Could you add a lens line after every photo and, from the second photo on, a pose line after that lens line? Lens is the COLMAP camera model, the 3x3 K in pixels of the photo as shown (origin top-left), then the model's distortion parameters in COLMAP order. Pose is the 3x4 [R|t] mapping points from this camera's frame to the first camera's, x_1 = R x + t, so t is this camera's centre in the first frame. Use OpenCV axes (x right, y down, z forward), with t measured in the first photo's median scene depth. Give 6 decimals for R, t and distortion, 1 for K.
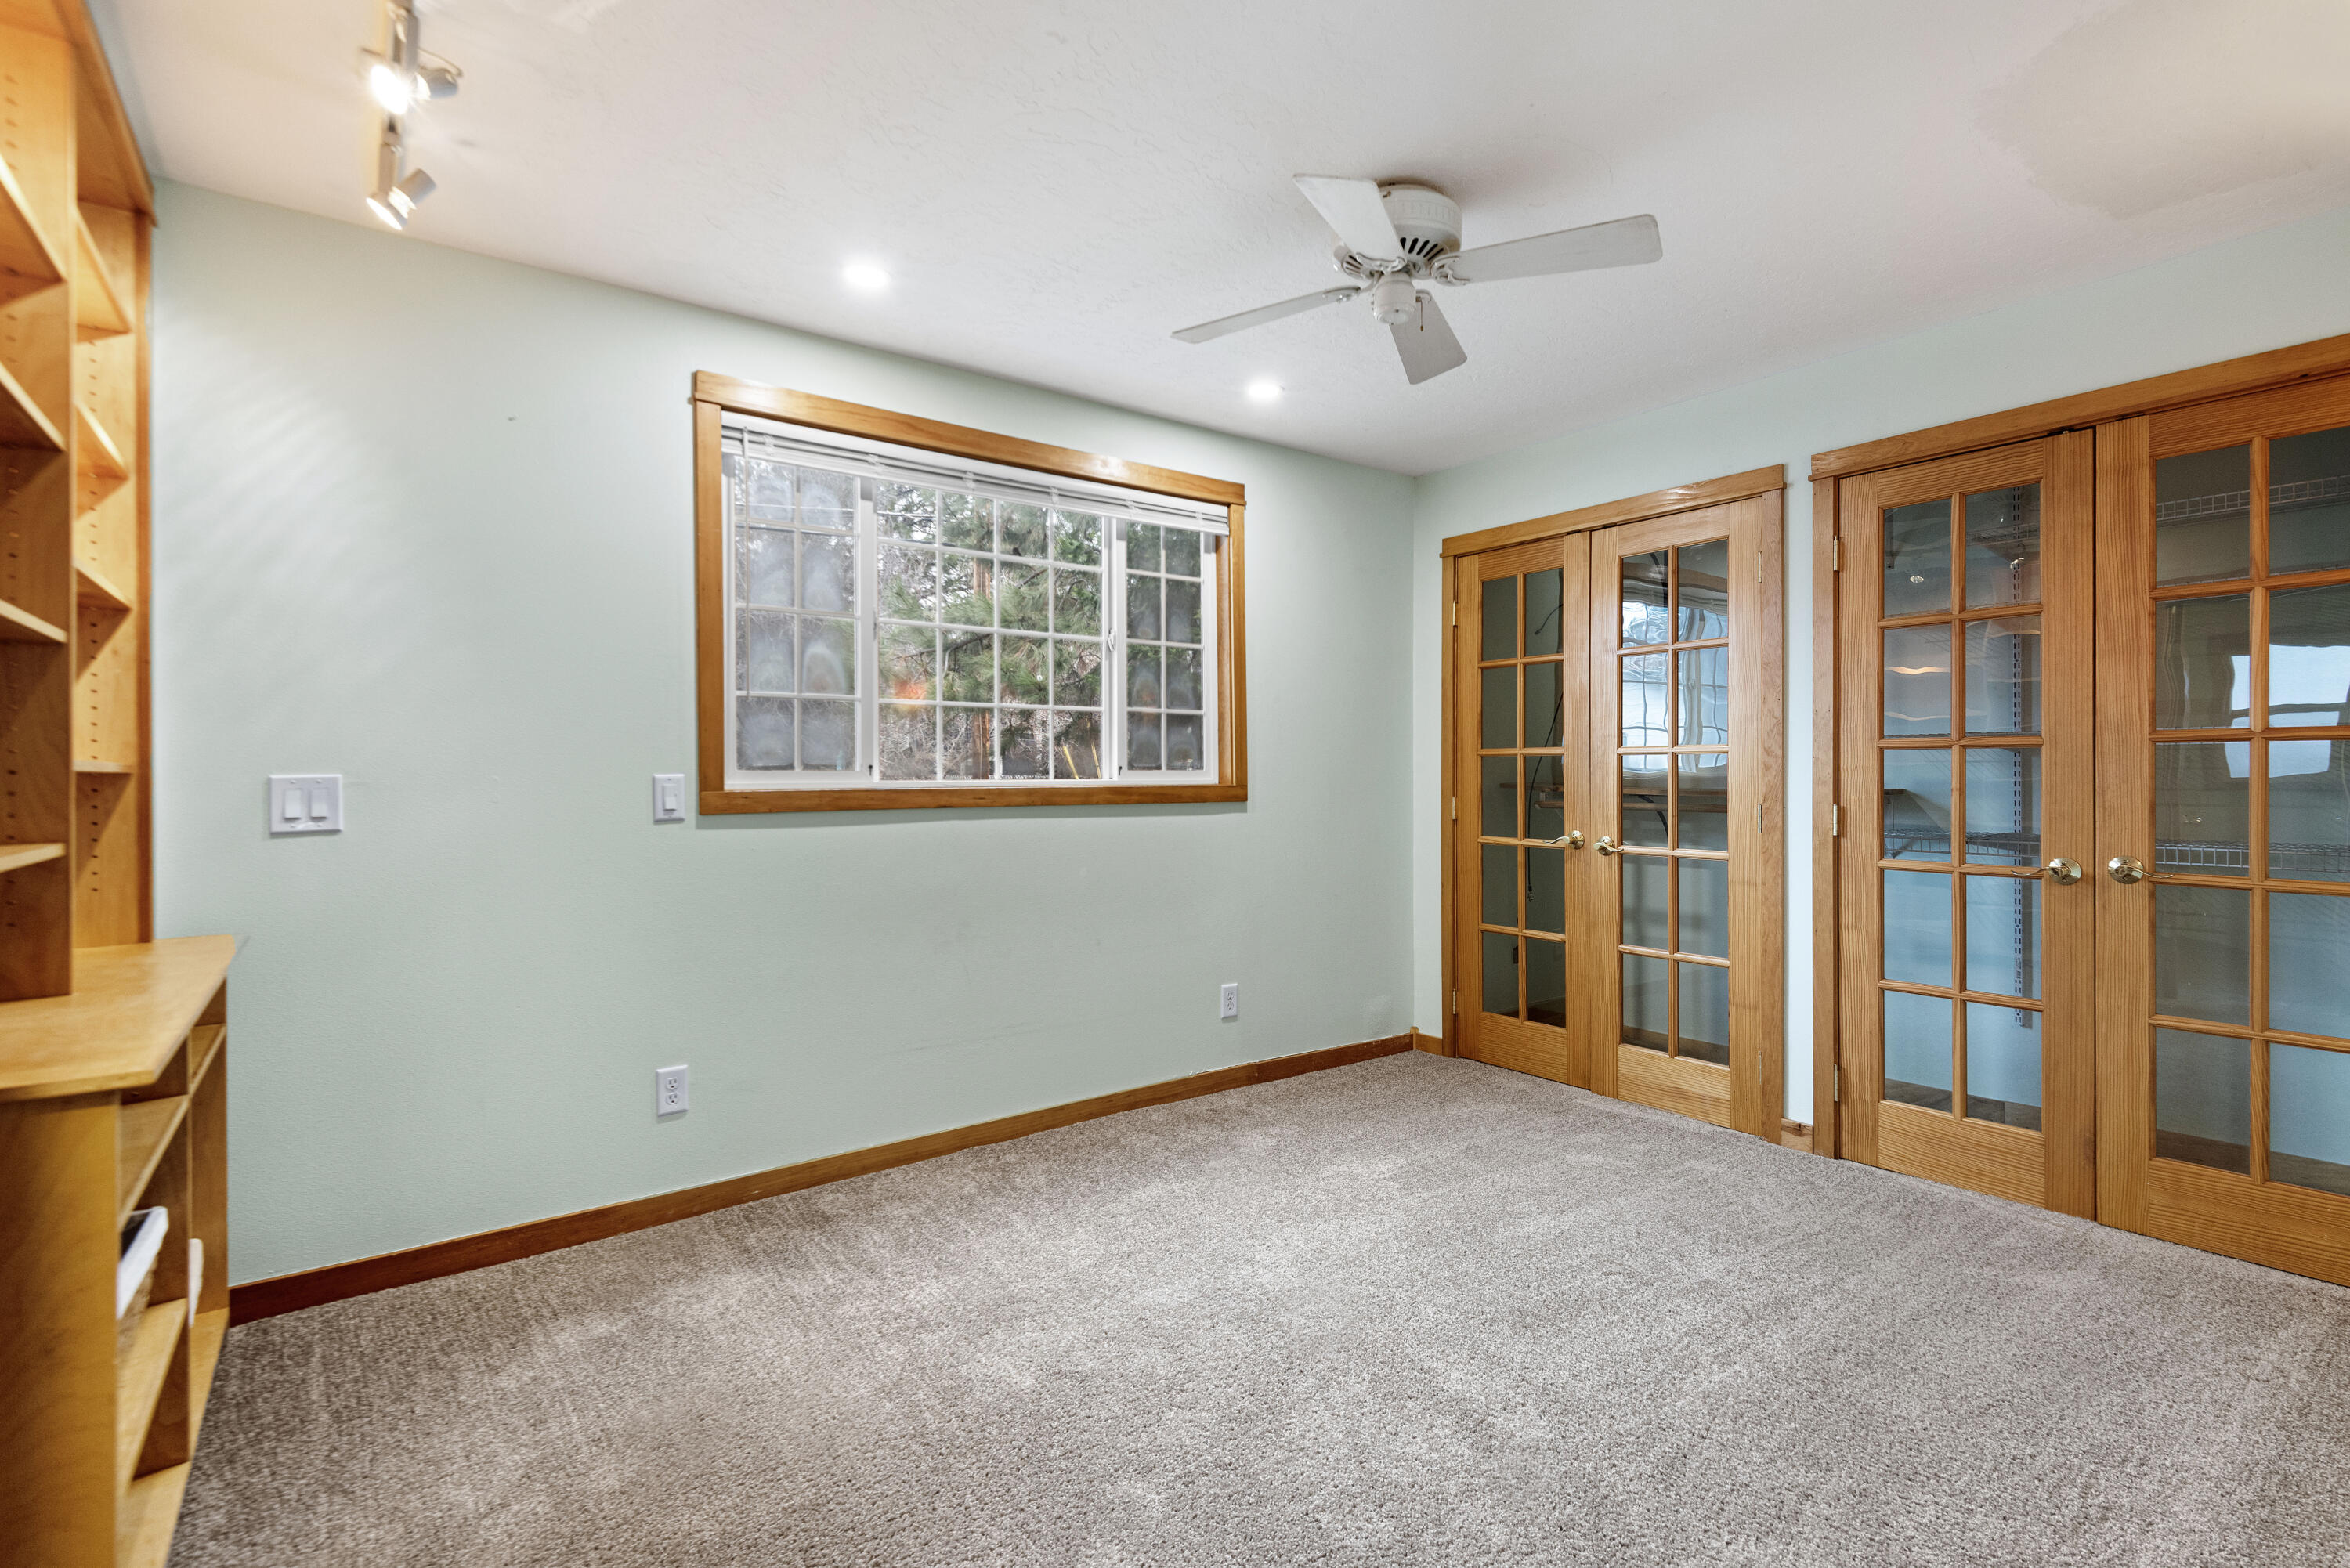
lens RADIAL K [[1078.7, 0, 1188.2], [0, 1078.7, 777.5], [0, 0, 1]] dist [-0.000006, -0.000175]
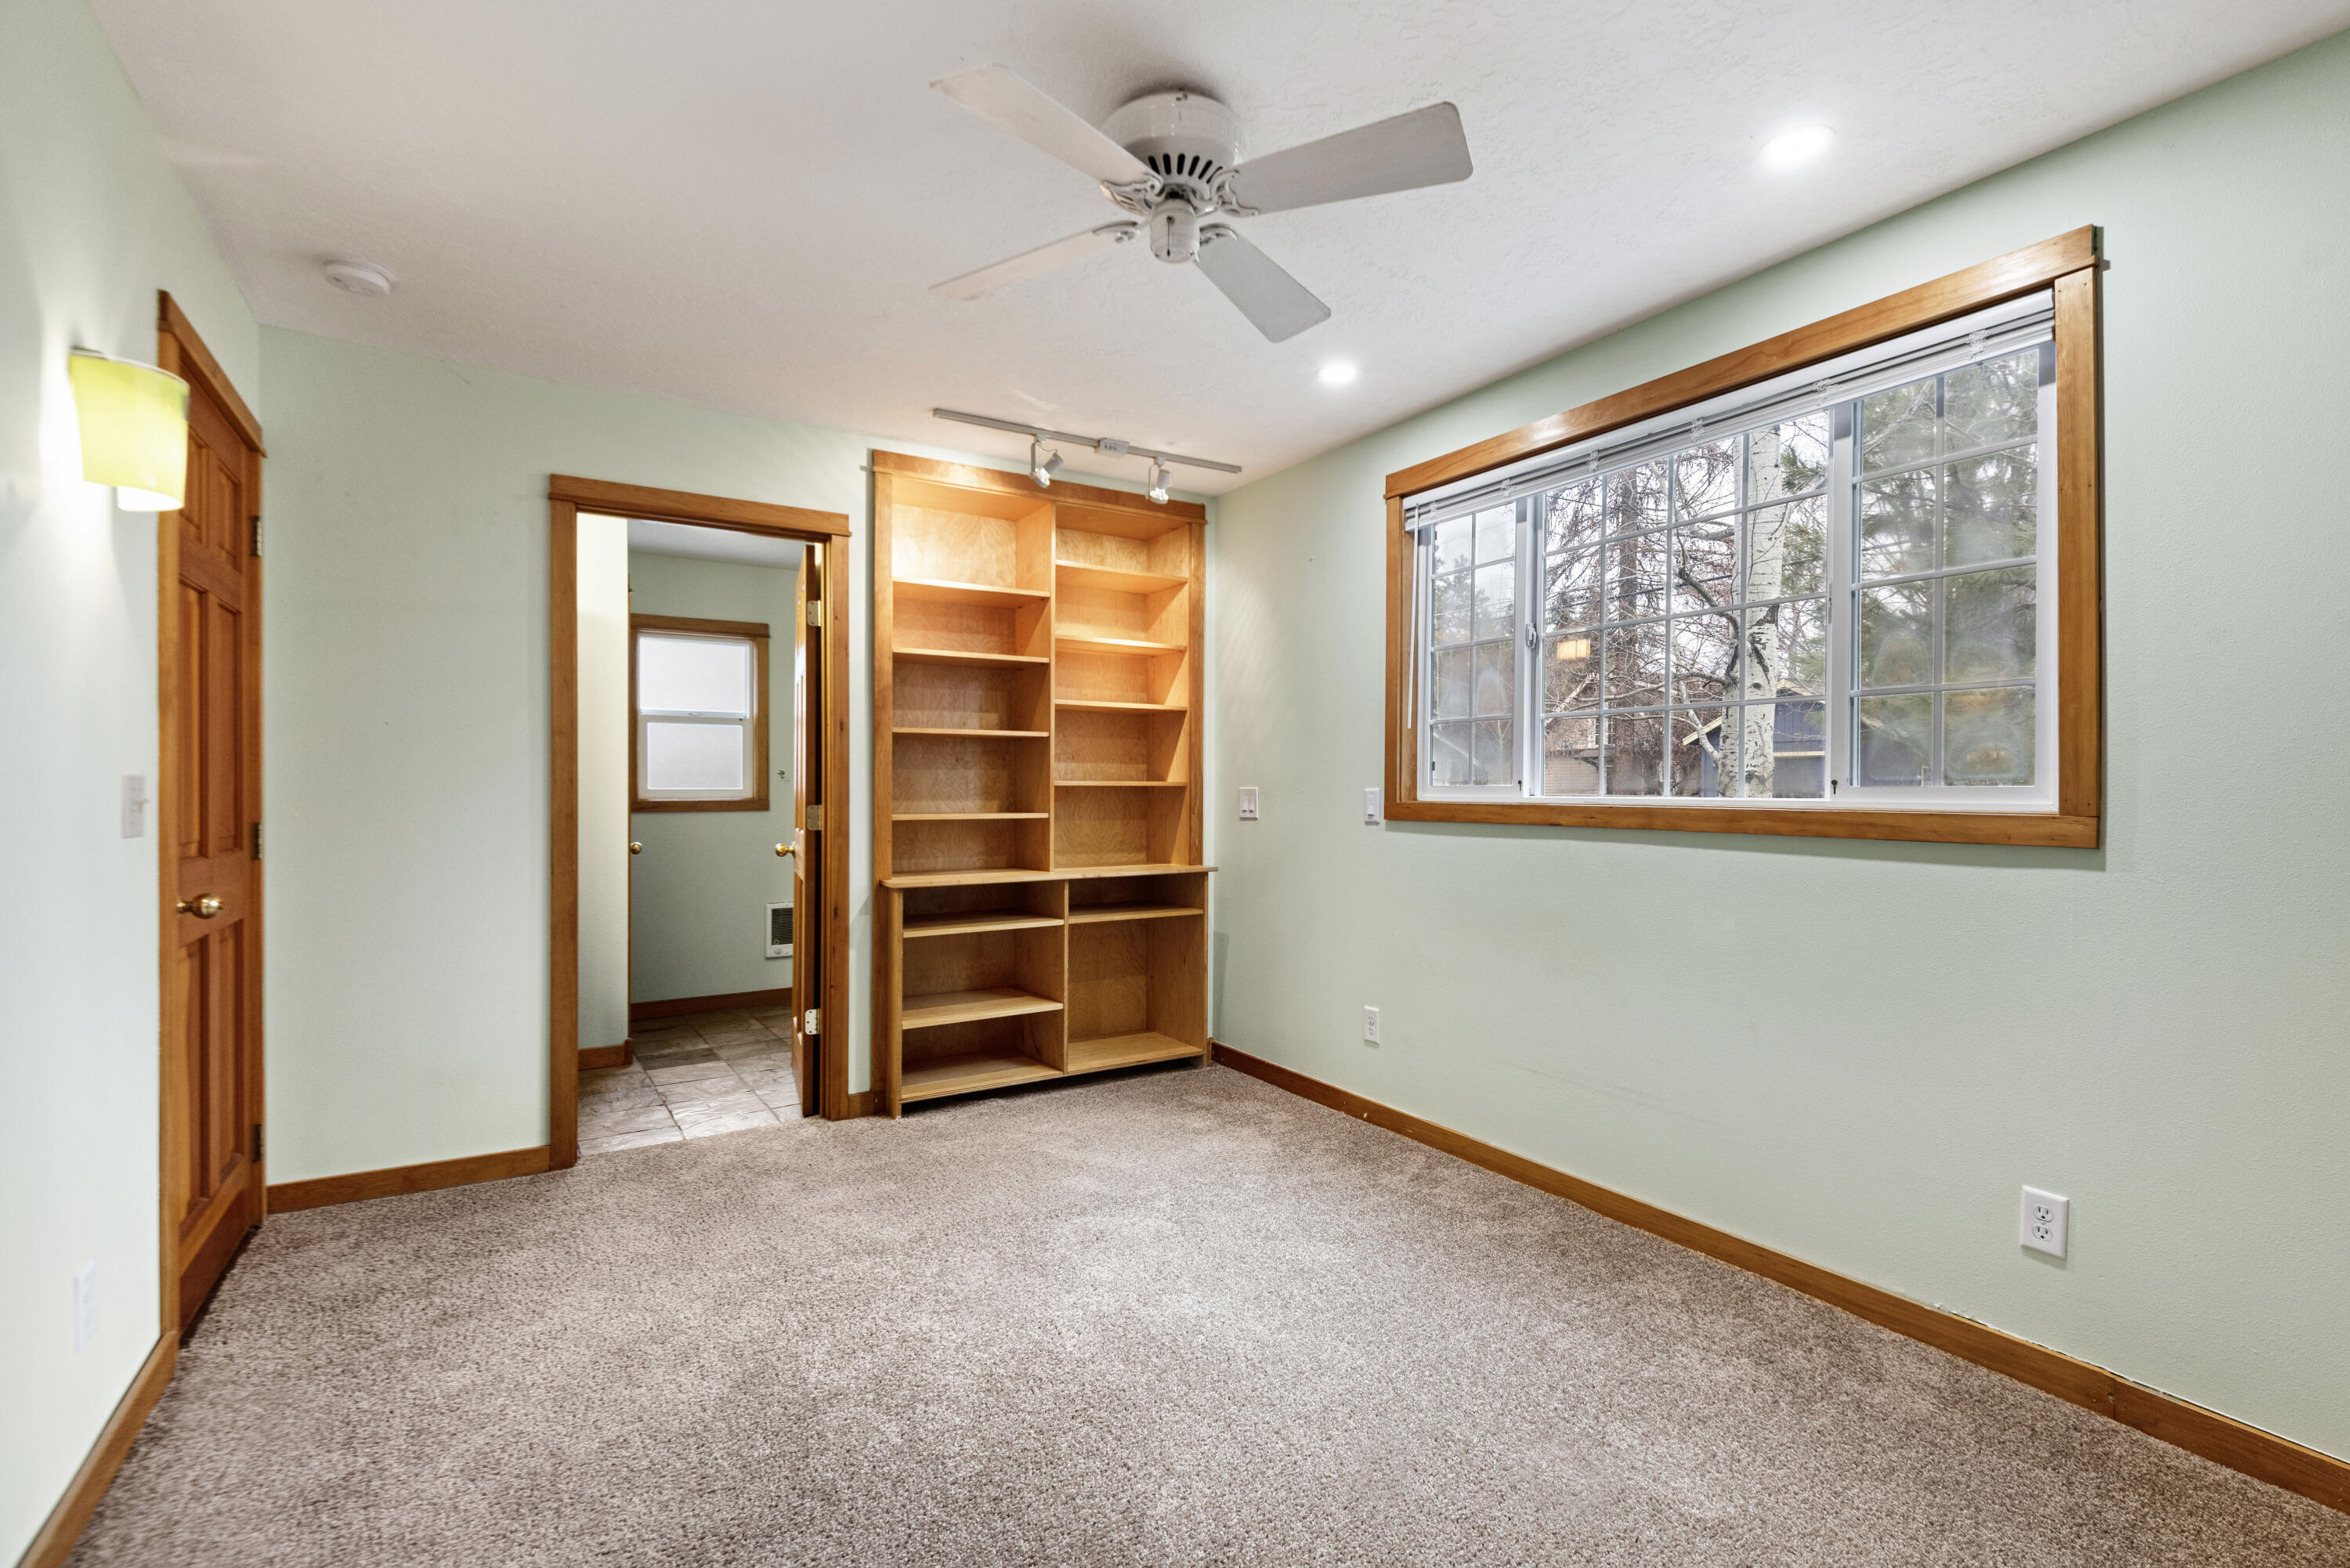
lens RADIAL K [[1078.7, 0, 1188.2], [0, 1078.7, 777.5], [0, 0, 1]] dist [-0.000006, -0.000175]
pose [[-0.101604, -0.002826, -0.994821, 0.766048], [-0.005490, 0.999982, -0.002280, -0.010301], [0.994810, 0.005230, -0.101618, 0.798058]]
